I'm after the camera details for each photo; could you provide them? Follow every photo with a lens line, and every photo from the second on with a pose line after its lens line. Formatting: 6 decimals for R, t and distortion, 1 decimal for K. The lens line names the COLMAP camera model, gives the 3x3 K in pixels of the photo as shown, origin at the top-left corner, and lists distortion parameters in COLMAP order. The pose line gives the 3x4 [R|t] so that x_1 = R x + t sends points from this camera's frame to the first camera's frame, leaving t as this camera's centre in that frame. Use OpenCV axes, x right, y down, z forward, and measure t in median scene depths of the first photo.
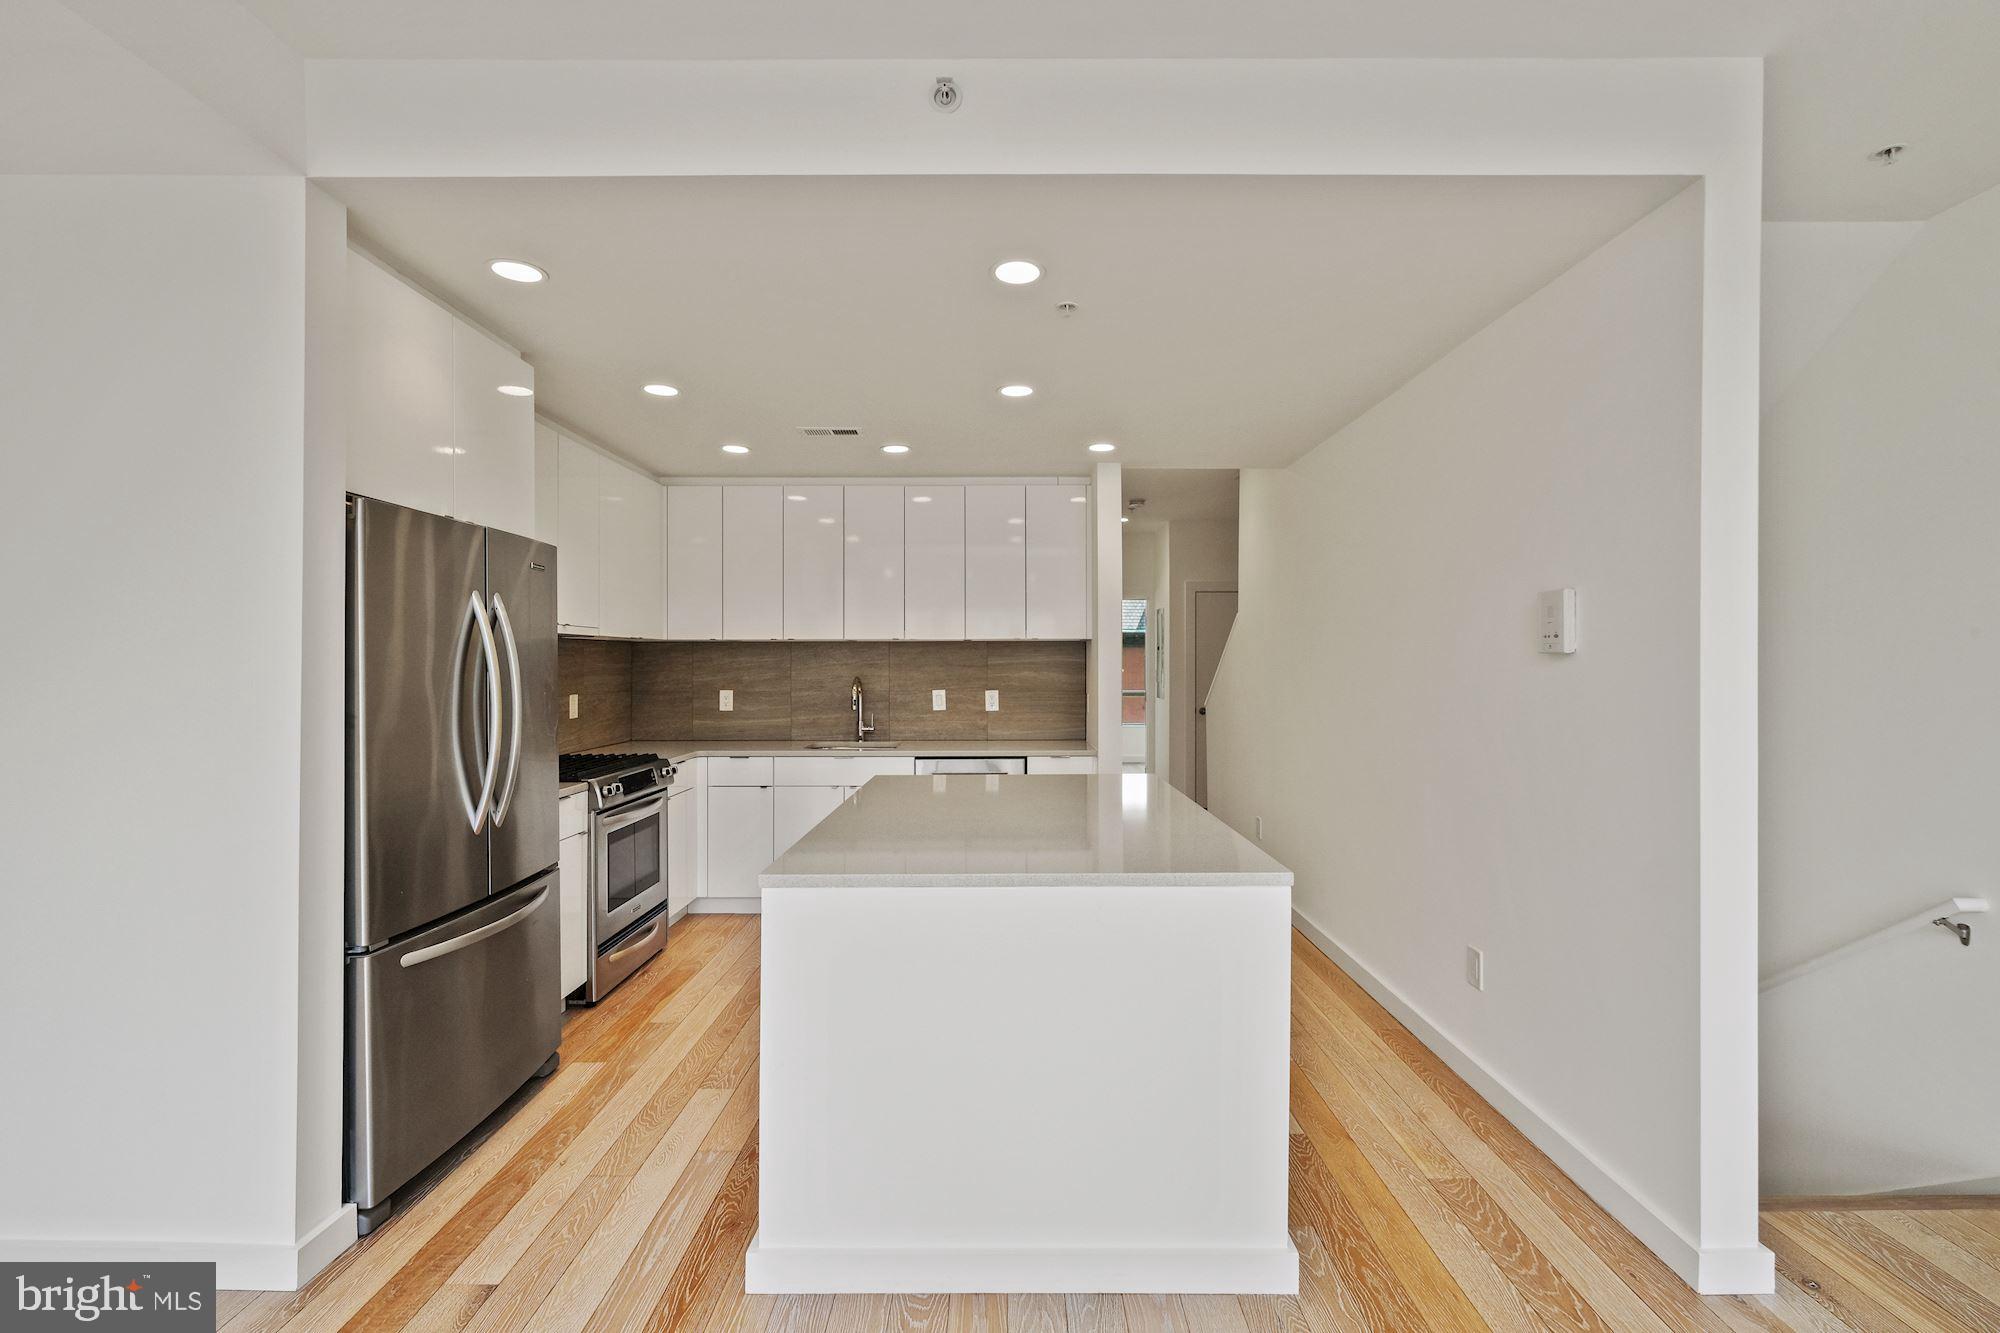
lens RADIAL K [[873.2, 0, 1004.7], [0, 873.2, 665.8], [0, 0, 1]] dist [-0.004469, -0.000231]
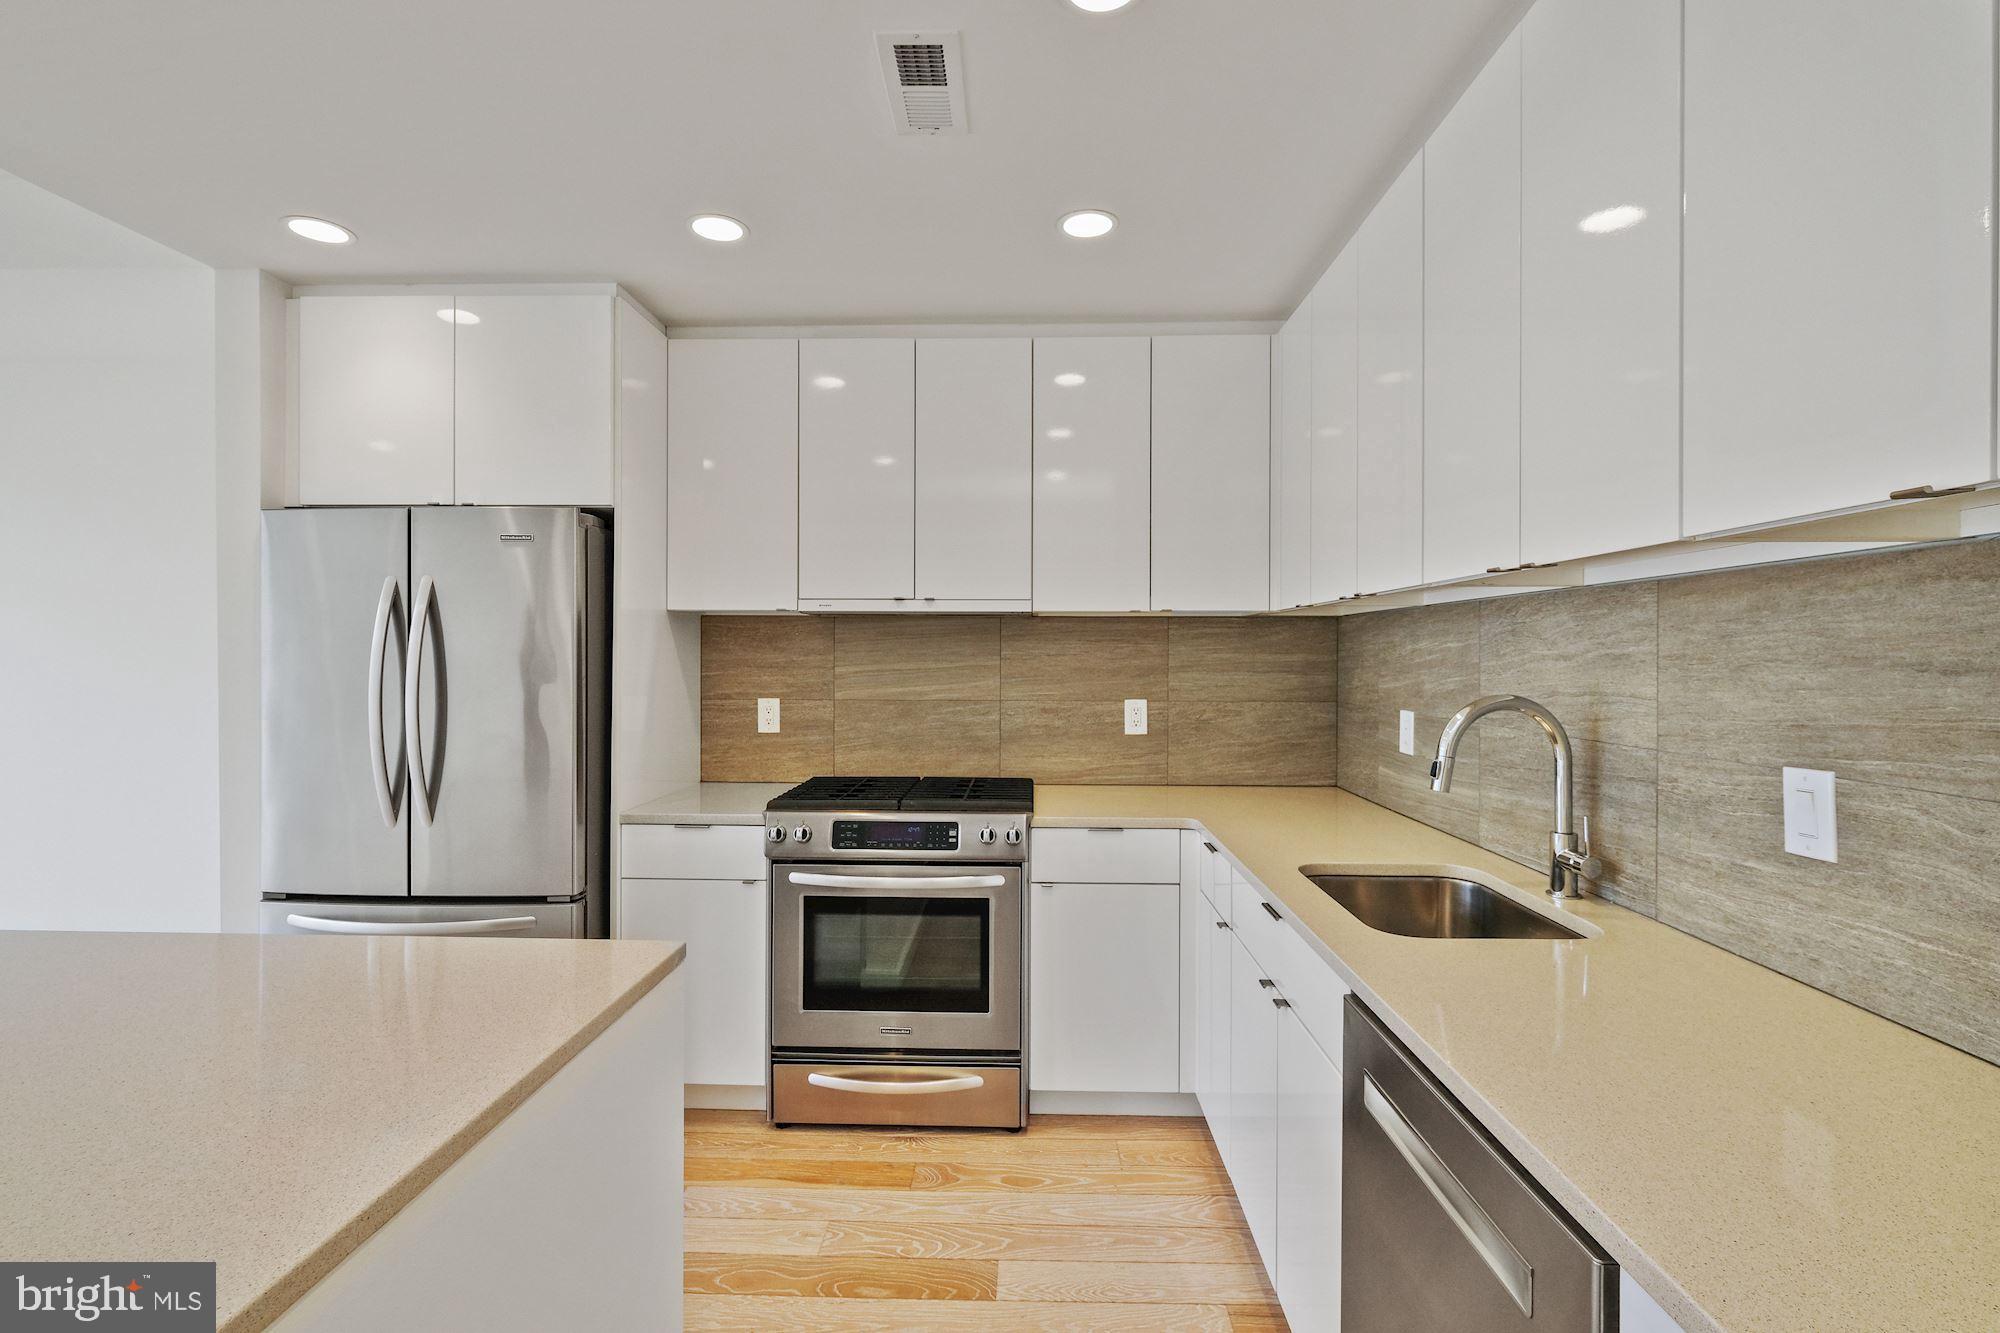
lens RADIAL K [[873.2, 0, 1004.7], [0, 873.2, 665.8], [0, 0, 1]] dist [-0.004469, -0.000231]
pose [[-0.022715, 0.012898, -0.999659, 0.158410], [-0.008019, 0.999882, 0.013083, -0.000809], [0.999710, 0.008313, -0.022609, 0.792887]]
